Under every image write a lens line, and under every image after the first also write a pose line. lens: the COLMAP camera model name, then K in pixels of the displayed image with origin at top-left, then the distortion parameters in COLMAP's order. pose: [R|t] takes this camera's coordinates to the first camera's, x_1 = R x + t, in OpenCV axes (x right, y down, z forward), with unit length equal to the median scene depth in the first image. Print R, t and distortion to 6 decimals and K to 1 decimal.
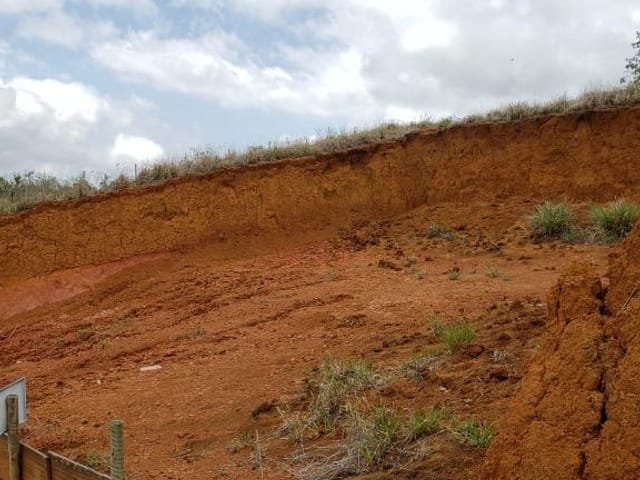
lens RADIAL K [[641.6, 0, 320.0], [0, 641.6, 240.0], [0, 0, 1]] dist [0.242650, -0.718756]
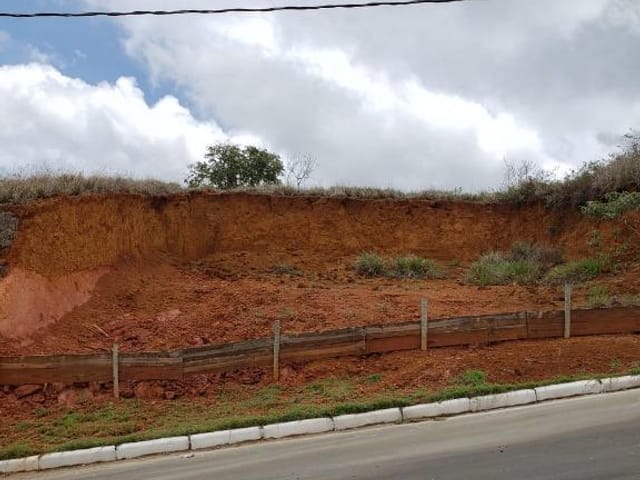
lens RADIAL K [[641.6, 0, 320.0], [0, 641.6, 240.0], [0, 0, 1]] dist [0.242650, -0.718756]
pose [[0.590206, 0.119232, 0.798399, -0.748210], [0.003905, 0.988599, -0.150523, 0.113223], [-0.807244, 0.091958, 0.583011, 0.179758]]
